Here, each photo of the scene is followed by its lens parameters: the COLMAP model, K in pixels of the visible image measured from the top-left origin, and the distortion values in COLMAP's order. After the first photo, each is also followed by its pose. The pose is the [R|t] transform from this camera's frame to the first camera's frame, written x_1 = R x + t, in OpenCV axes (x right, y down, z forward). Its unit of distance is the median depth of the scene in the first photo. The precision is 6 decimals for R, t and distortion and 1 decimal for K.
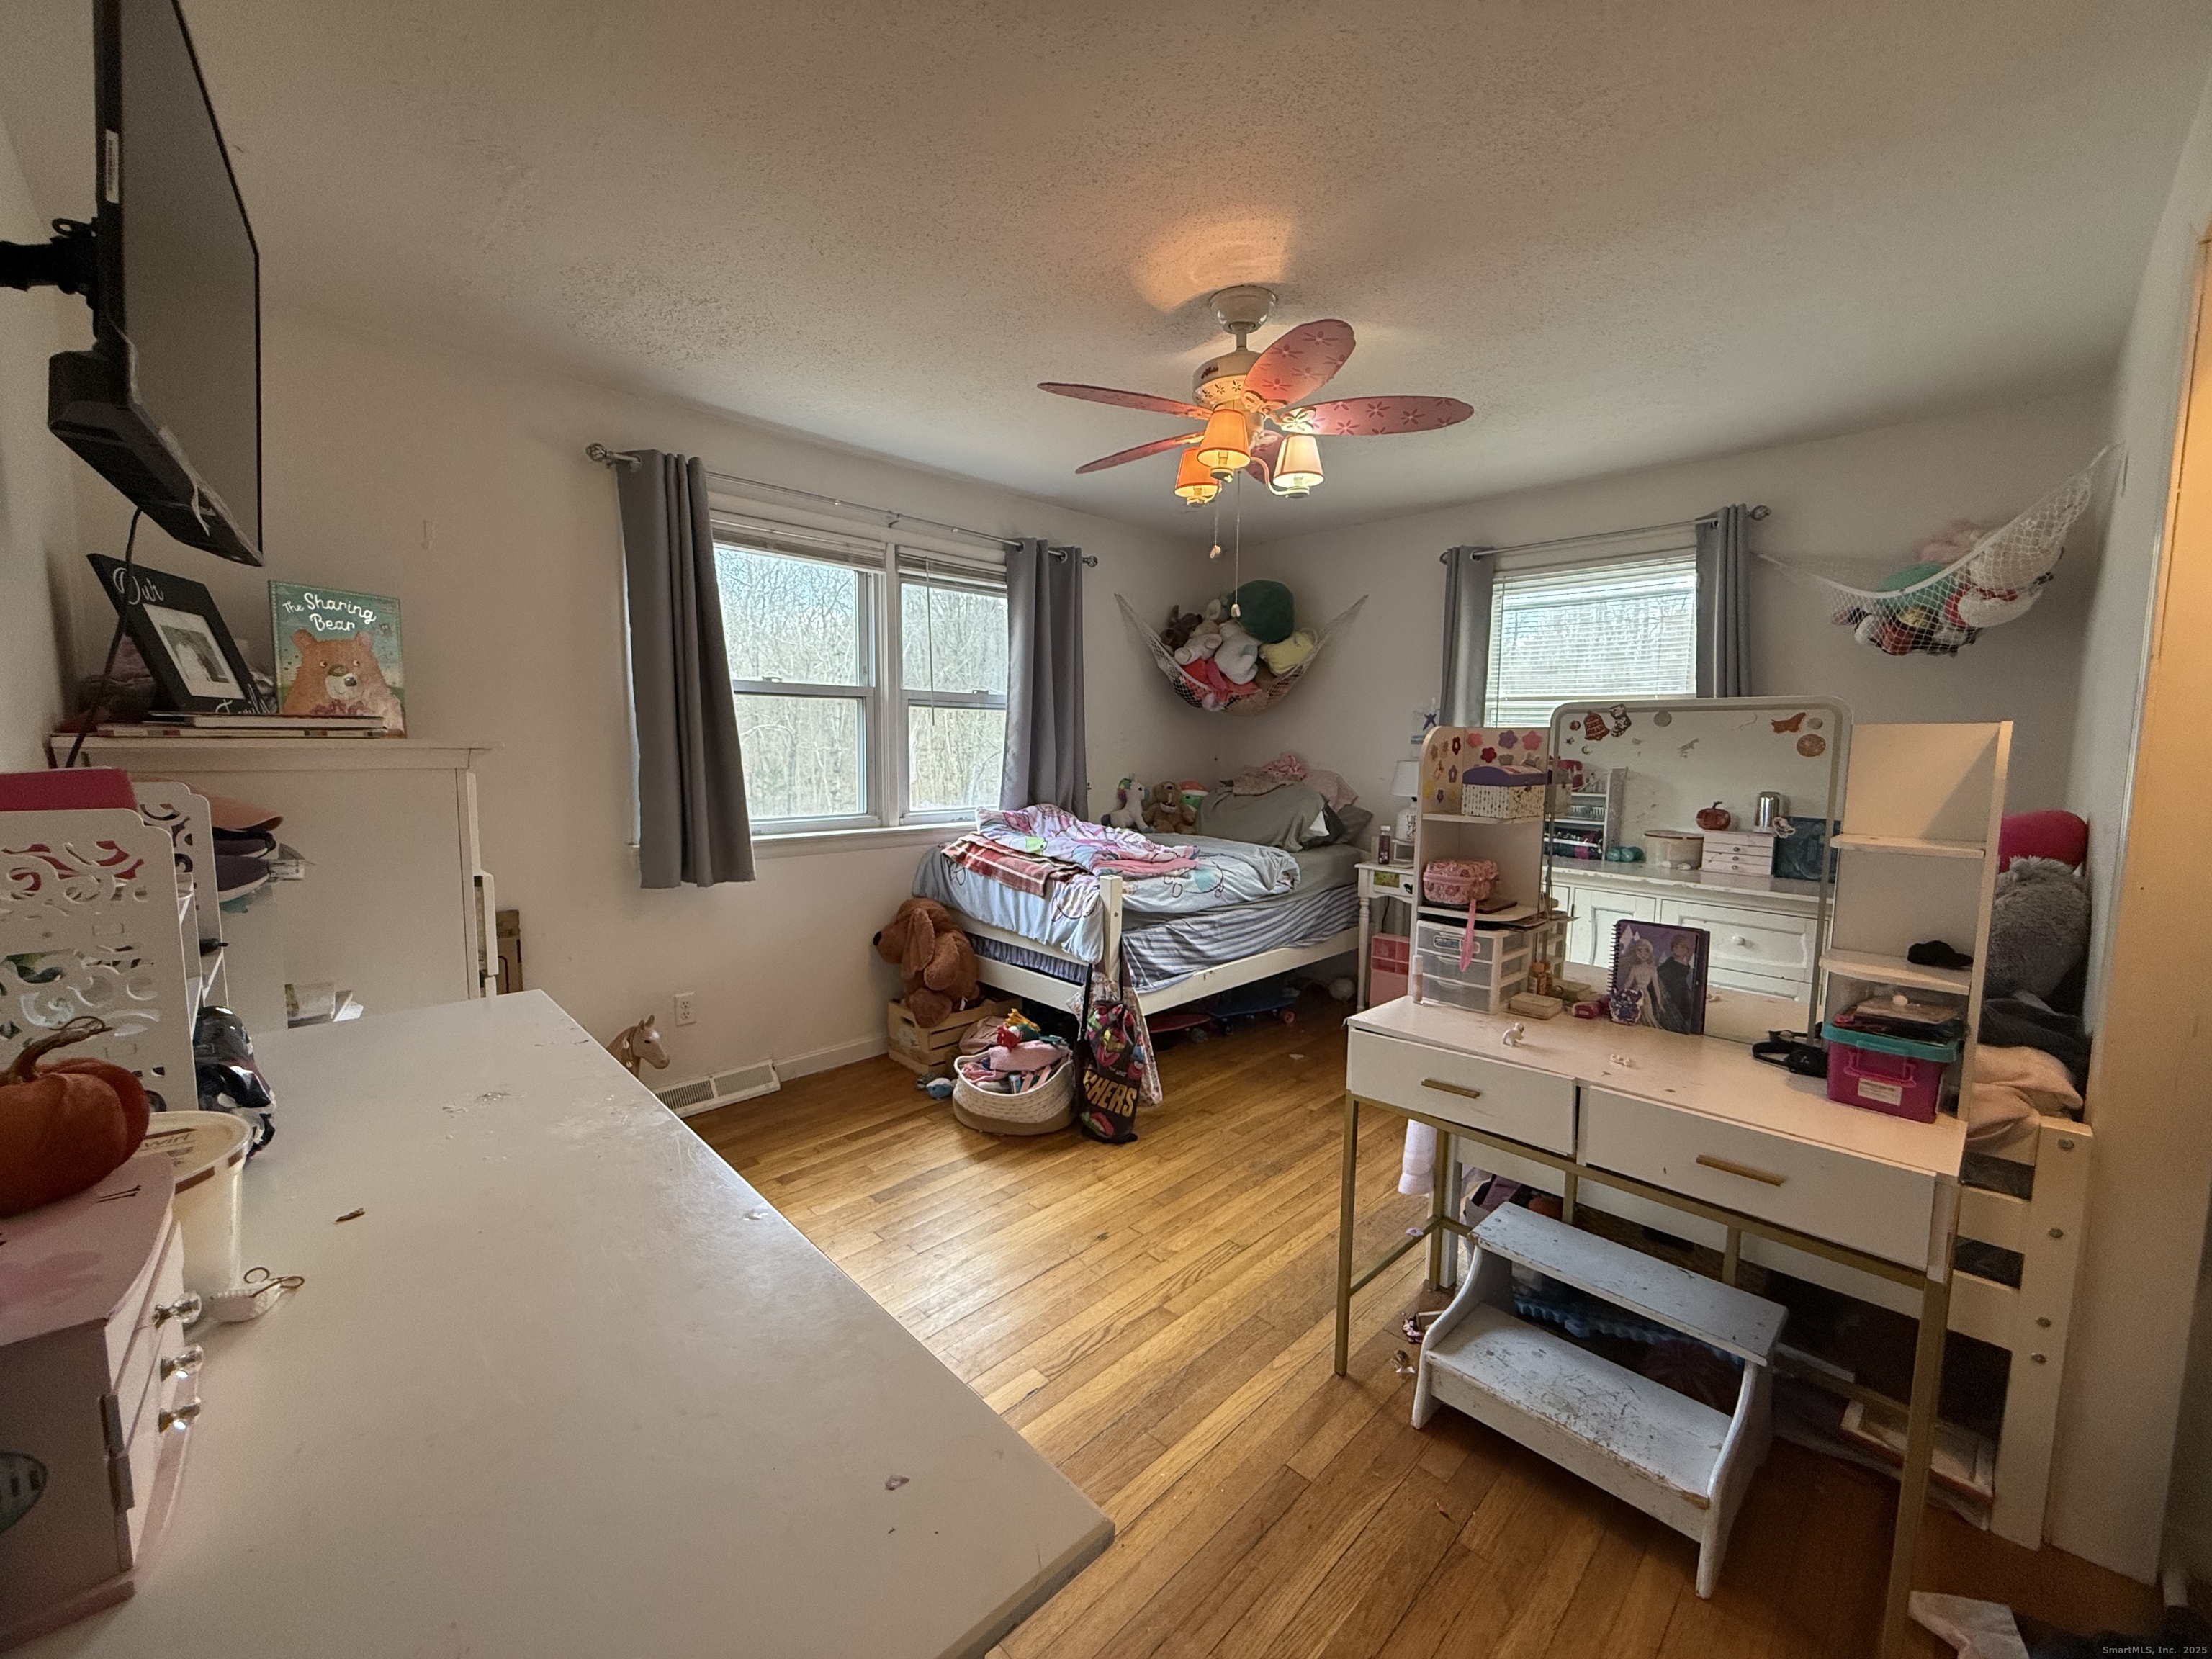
lens RADIAL K [[882.2, 0, 1101.8], [0, 882.2, 828.8], [0, 0, 1]] dist [0.001517, -0.000533]
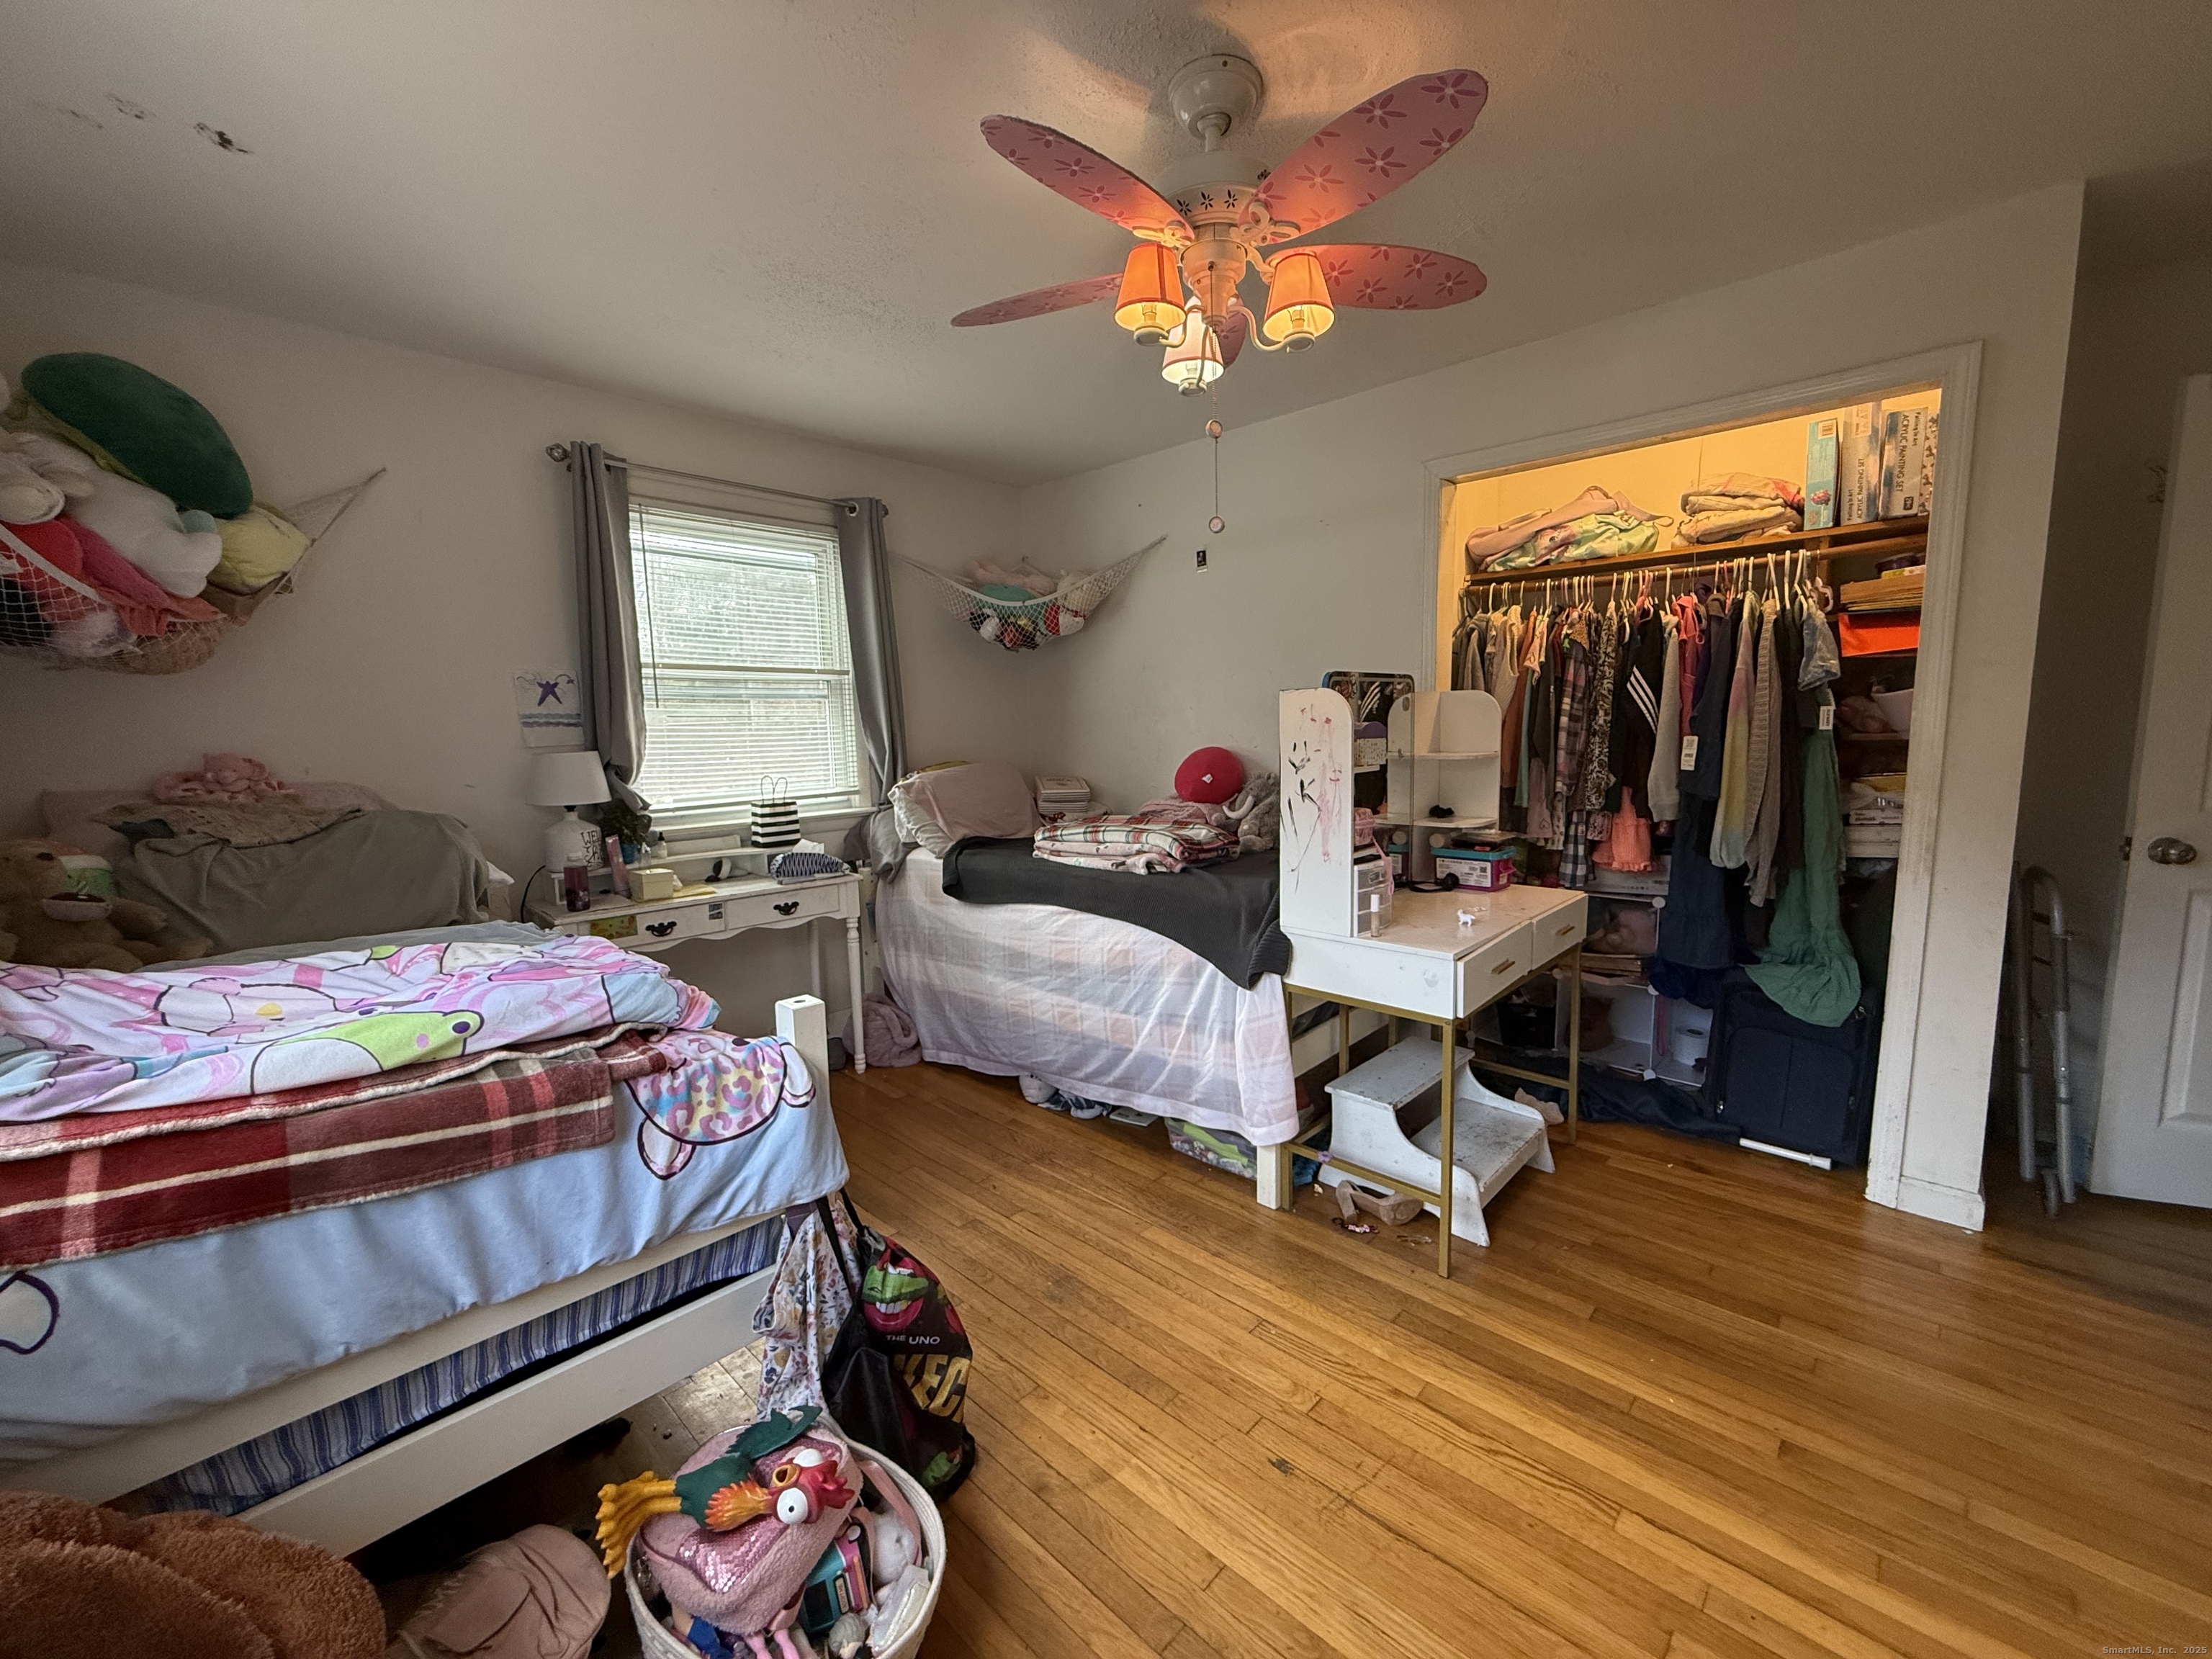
lens RADIAL K [[882.2, 0, 1101.8], [0, 882.2, 828.8], [0, 0, 1]] dist [0.001517, -0.000533]
pose [[-0.031595, -0.126915, 0.991410, -0.426687], [0.120275, 0.984215, 0.129827, -0.073642], [-0.992238, 0.123344, -0.015832, 0.797957]]
